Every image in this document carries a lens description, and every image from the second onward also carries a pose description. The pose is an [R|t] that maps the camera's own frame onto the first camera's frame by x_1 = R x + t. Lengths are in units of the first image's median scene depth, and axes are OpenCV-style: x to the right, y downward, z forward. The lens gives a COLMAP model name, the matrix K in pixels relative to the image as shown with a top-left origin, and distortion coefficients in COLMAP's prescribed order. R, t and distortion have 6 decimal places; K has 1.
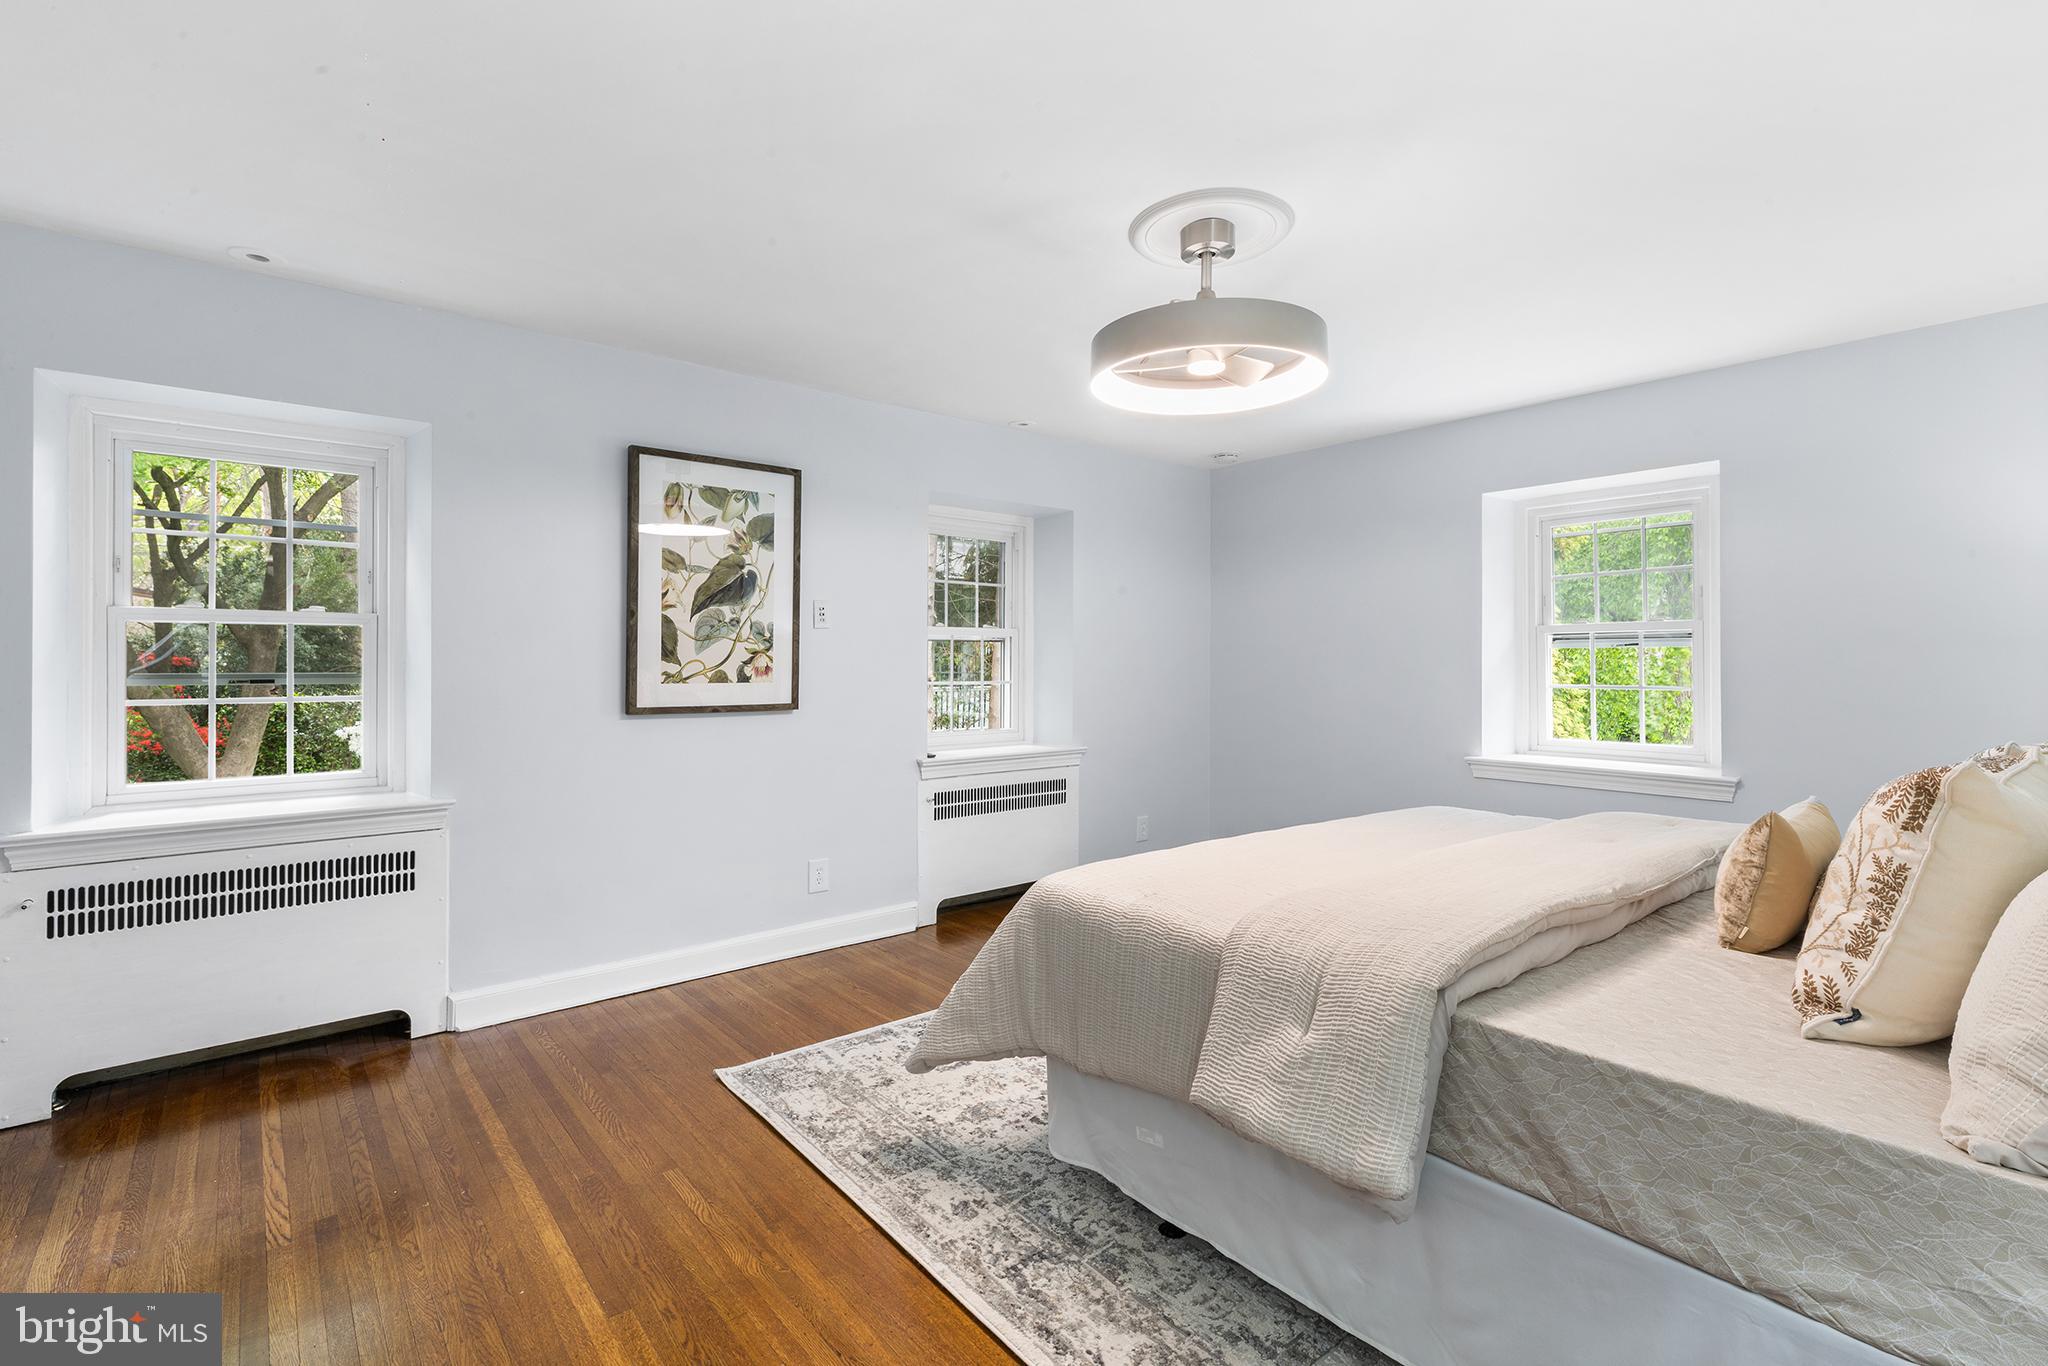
lens RADIAL K [[920.3, 0, 1021.8], [0, 920.3, 667.1], [0, 0, 1]] dist [0.000076, -0.000576]
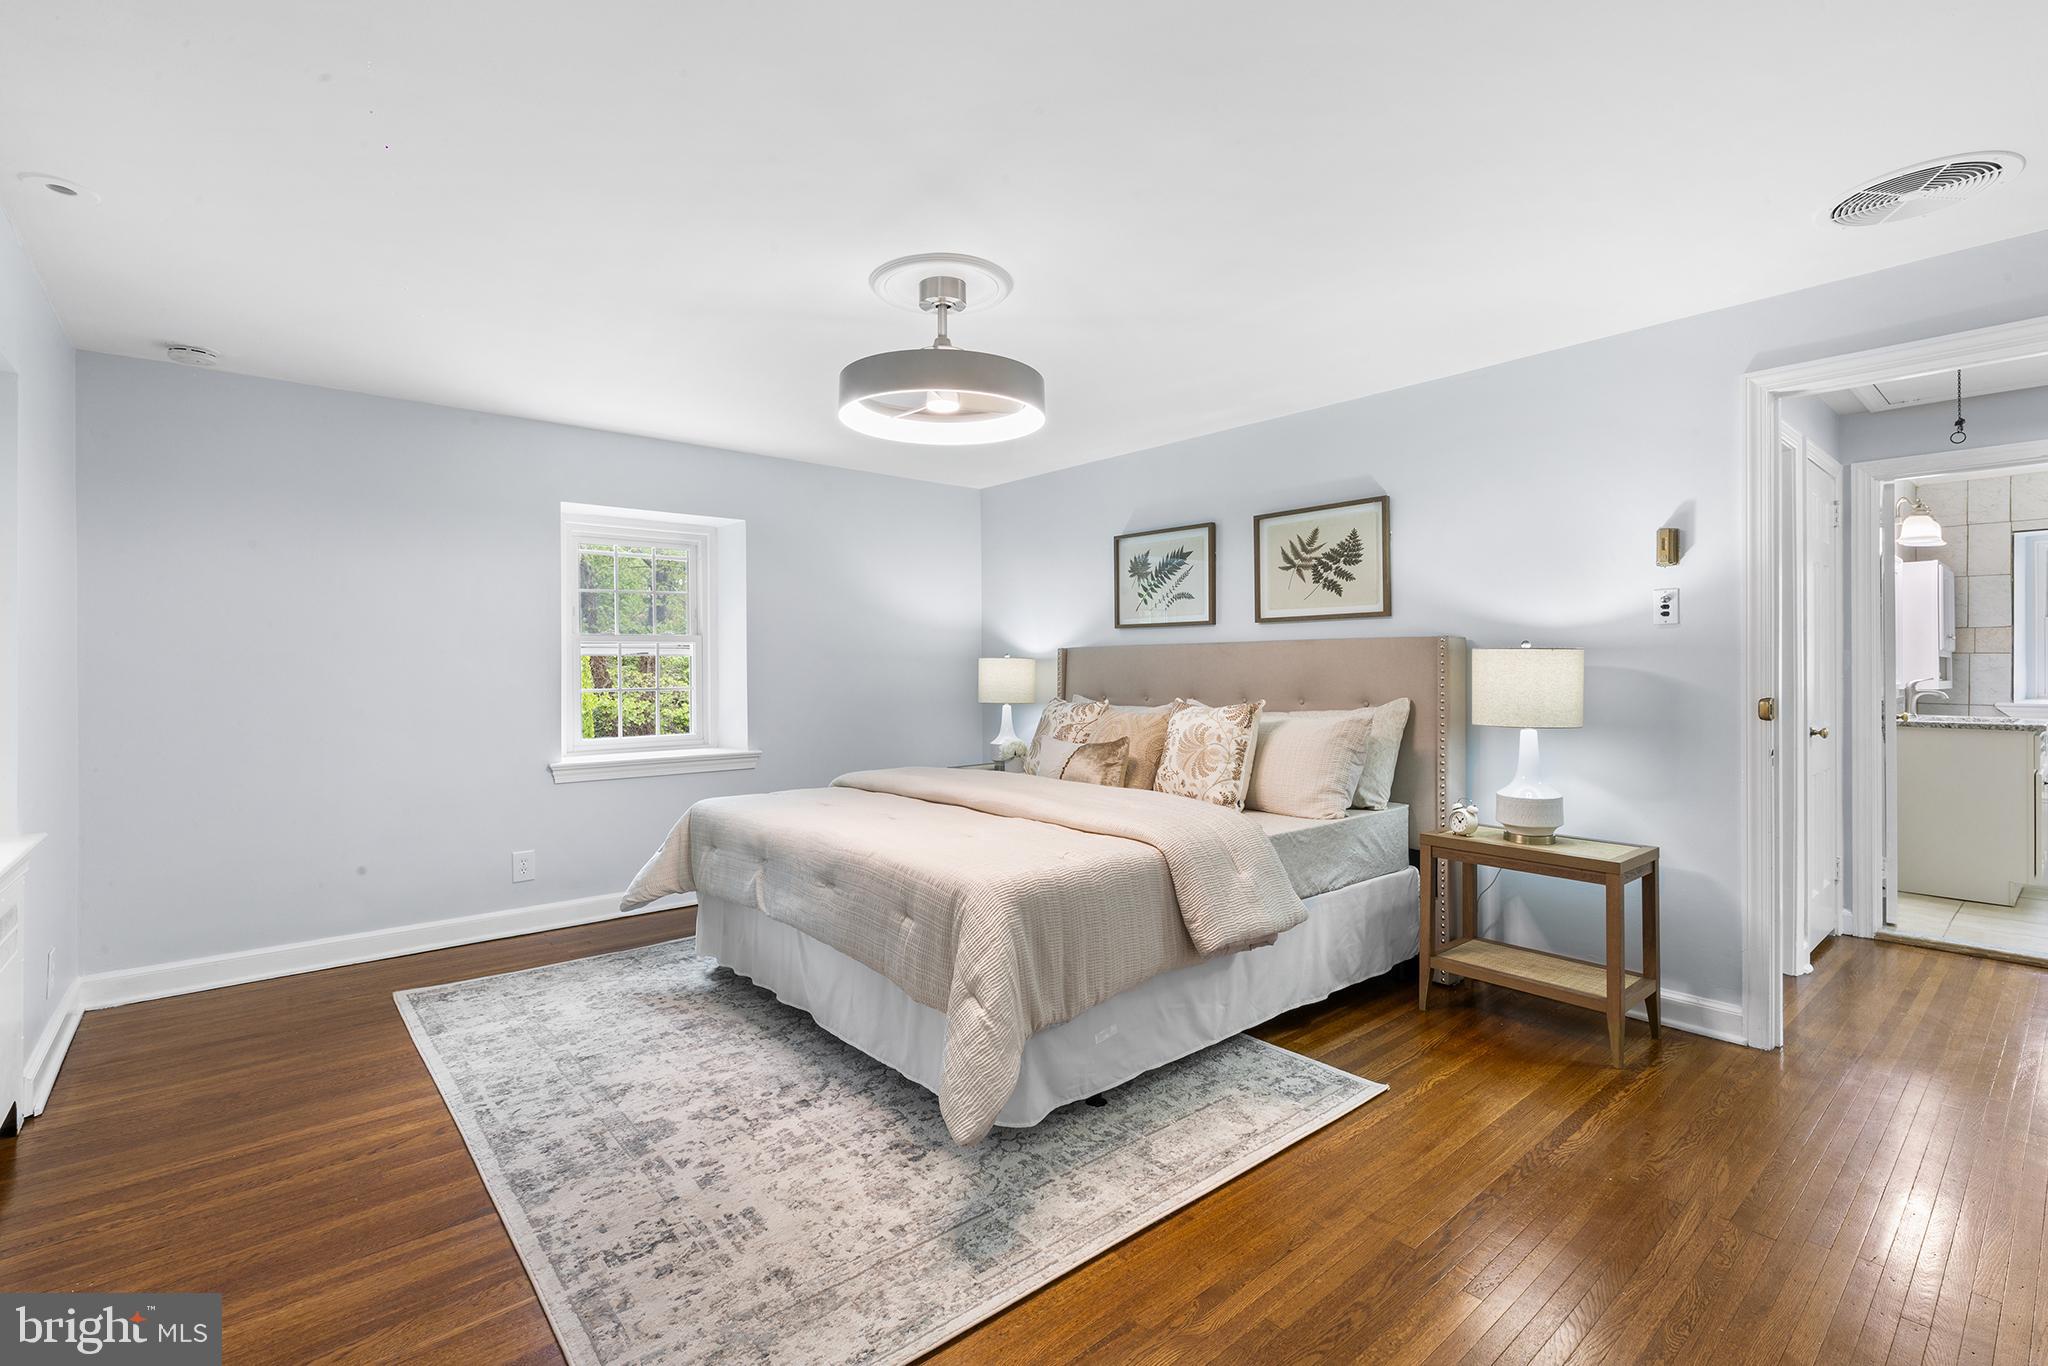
lens RADIAL K [[920.3, 0, 1021.8], [0, 920.3, 667.1], [0, 0, 1]] dist [0.000076, -0.000576]
pose [[-0.010550, -0.000262, 0.999944, -0.935870], [0.008672, 0.999962, 0.000354, -0.004248], [-0.999907, 0.008675, -0.010547, 0.918003]]
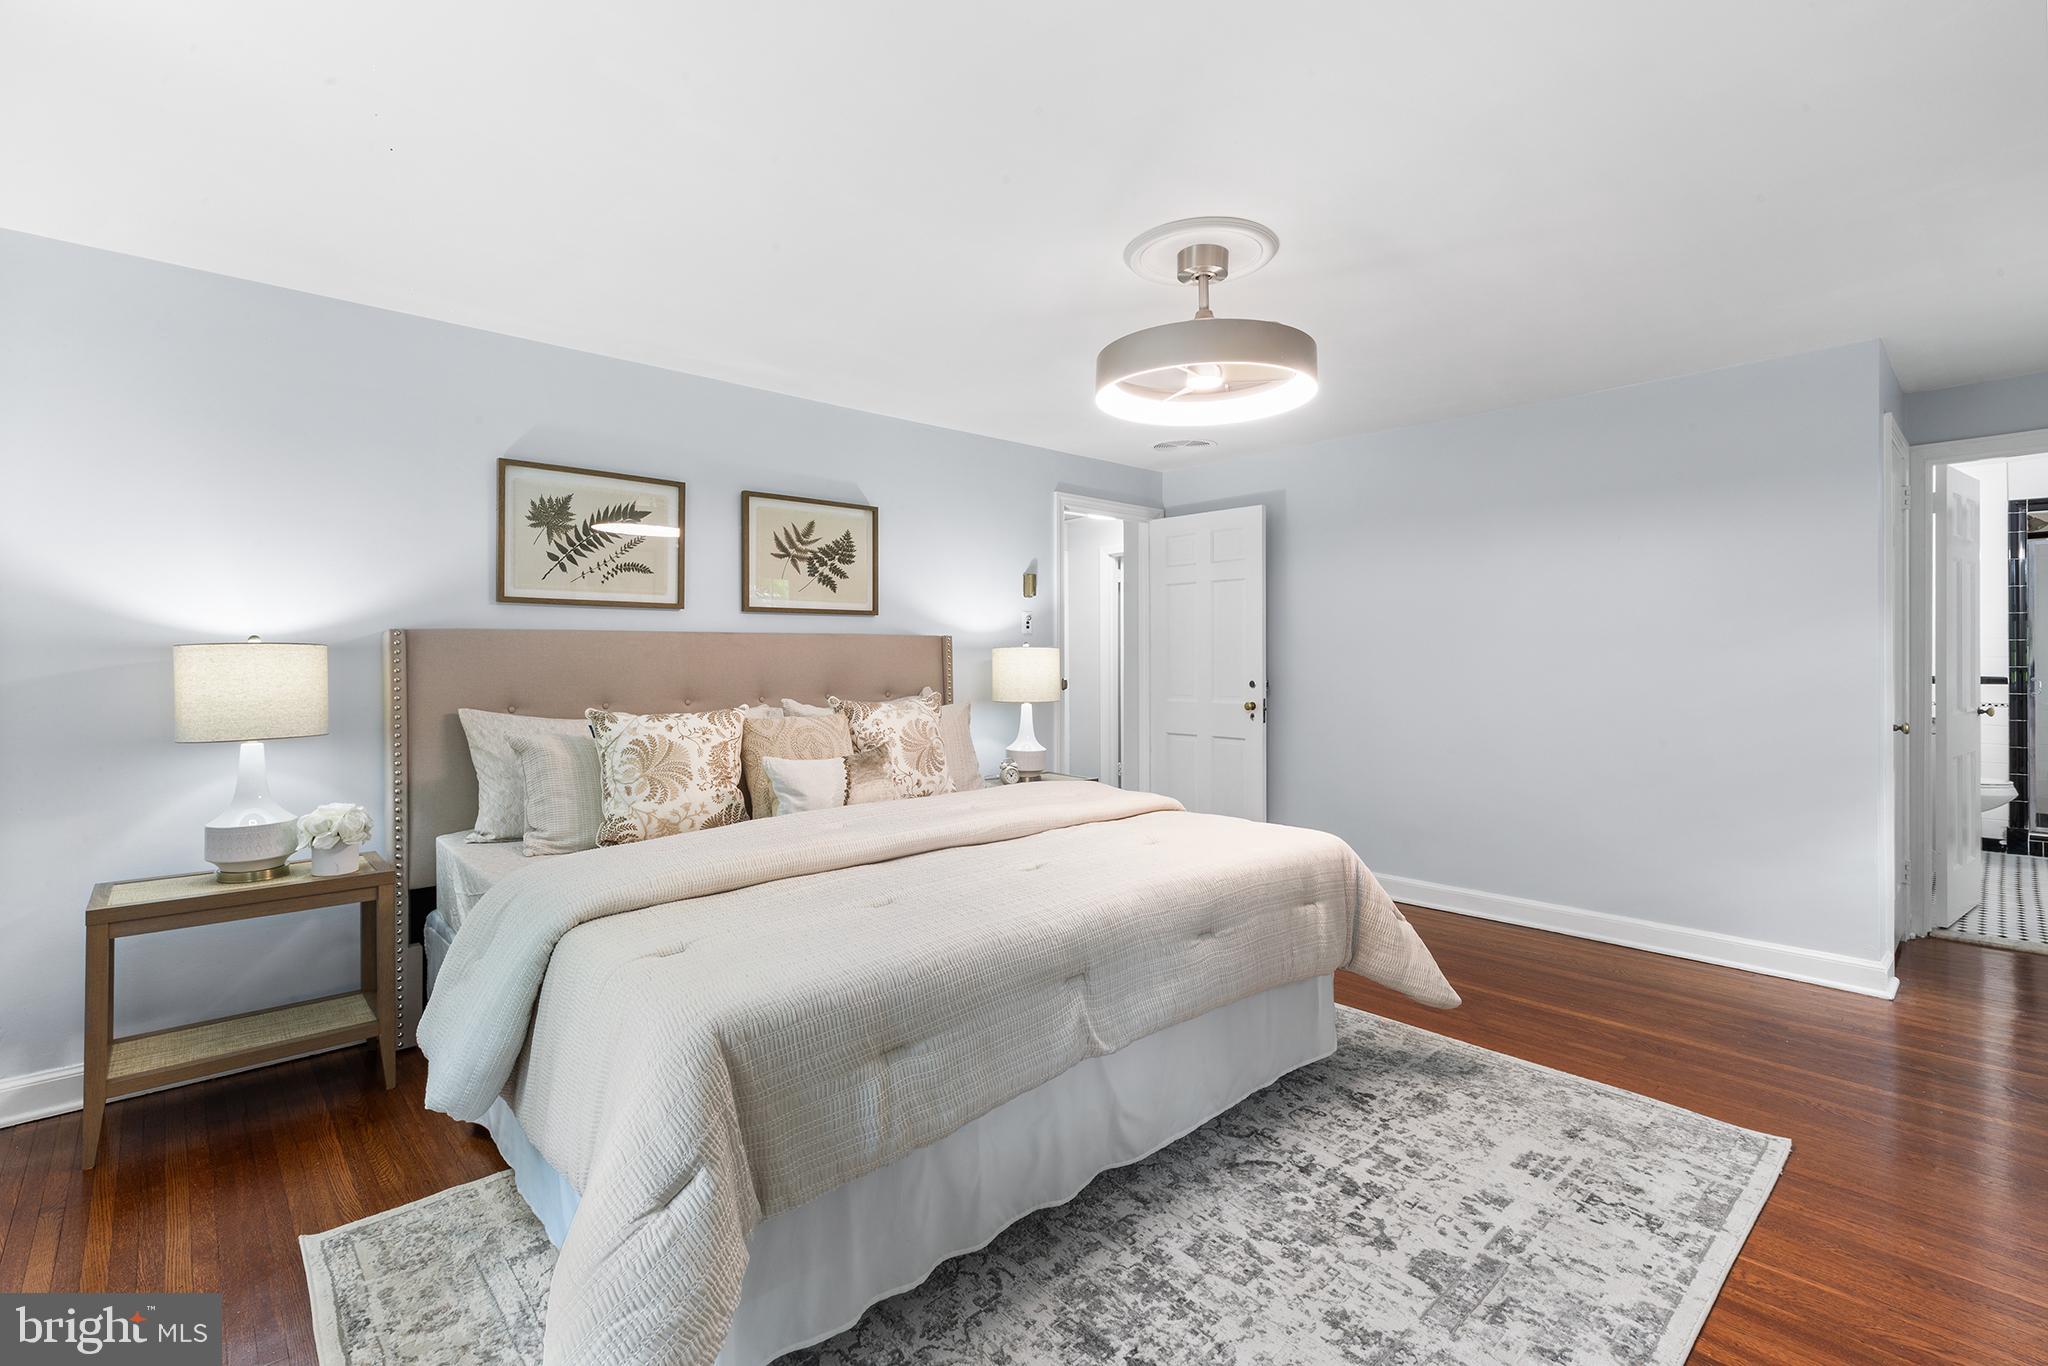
lens RADIAL K [[922.4, 0, 1026.3], [0, 922.4, 653.9], [0, 0, 1]] dist [0.001525, -0.000600]
pose [[-0.998730, 0.003827, -0.050233, 0.464218], [0.003839, 0.999993, -0.000149, -0.010717], [0.050232, -0.000341, -0.998738, 2.068008]]
